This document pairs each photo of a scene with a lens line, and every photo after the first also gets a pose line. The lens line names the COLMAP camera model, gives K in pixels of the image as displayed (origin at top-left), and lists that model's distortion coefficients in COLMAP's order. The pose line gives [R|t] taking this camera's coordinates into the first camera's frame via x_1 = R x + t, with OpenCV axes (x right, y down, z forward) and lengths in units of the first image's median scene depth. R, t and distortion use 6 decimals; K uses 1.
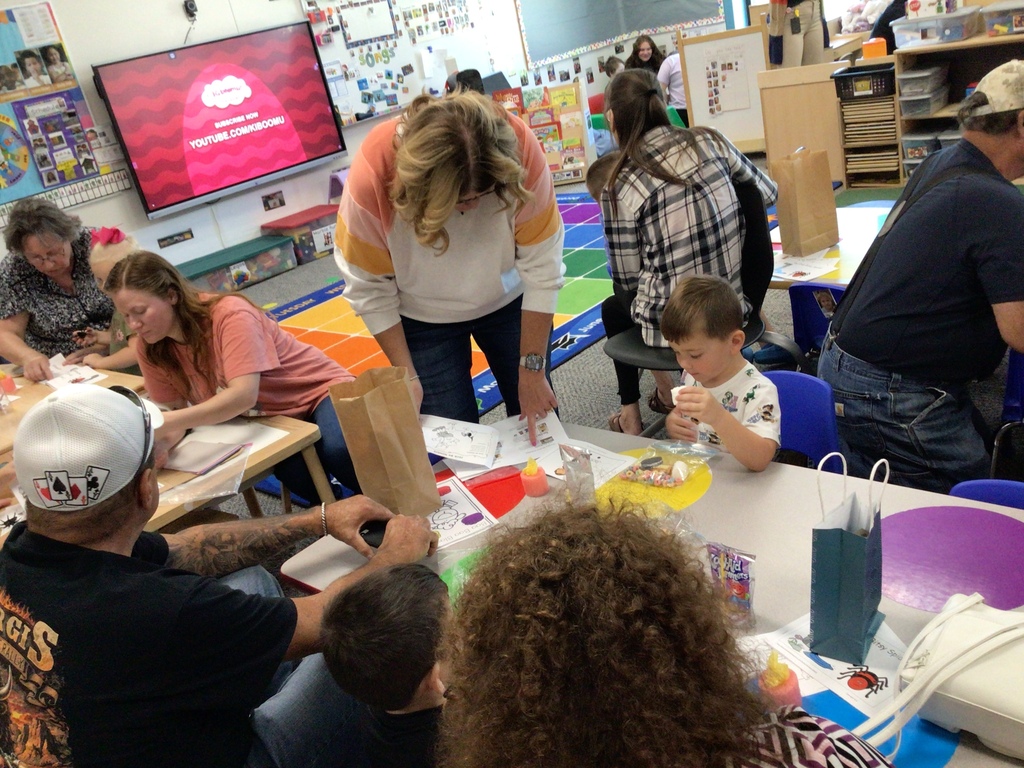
lens RADIAL K [[954.1, 0, 511.5], [0, 954.1, 381.4], [0, 0, 1]] dist [0.034457, 0.000000]
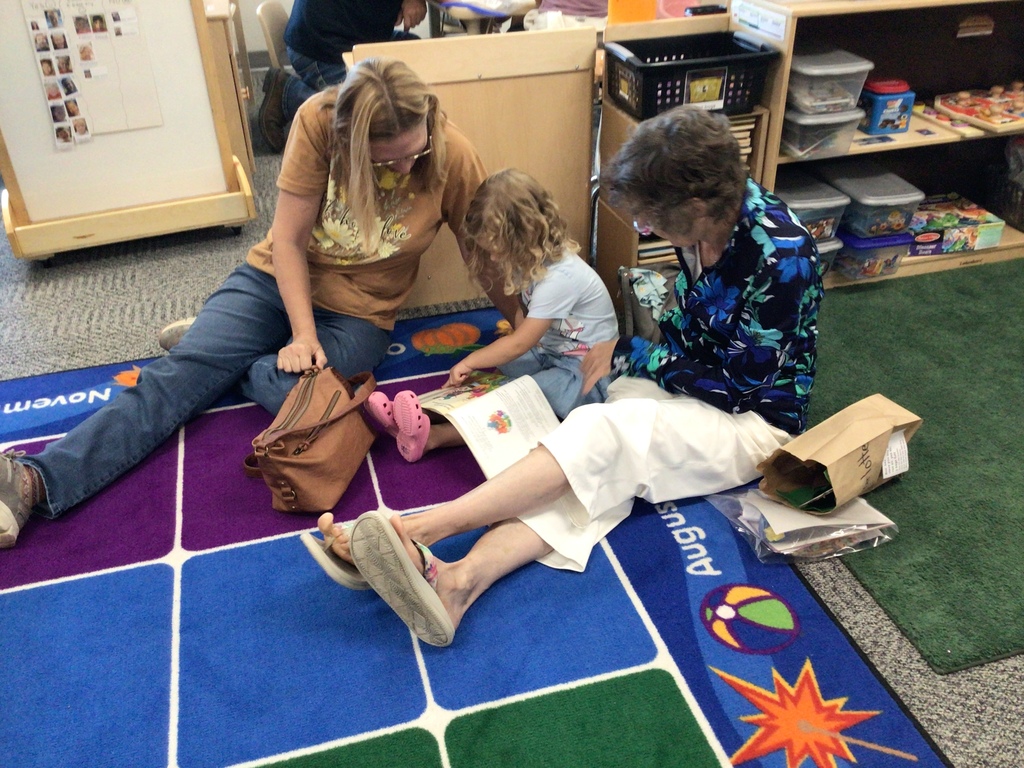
lens RADIAL K [[954.1, 0, 510.7], [0, 954.1, 383.9], [0, 0, 1]] dist [0.034457, 0.000000]
pose [[0.509925, -0.265589, 0.818192, -0.058375], [0.238317, 0.957531, 0.162292, -0.221243], [-0.826548, 0.112233, 0.551564, 0.691548]]
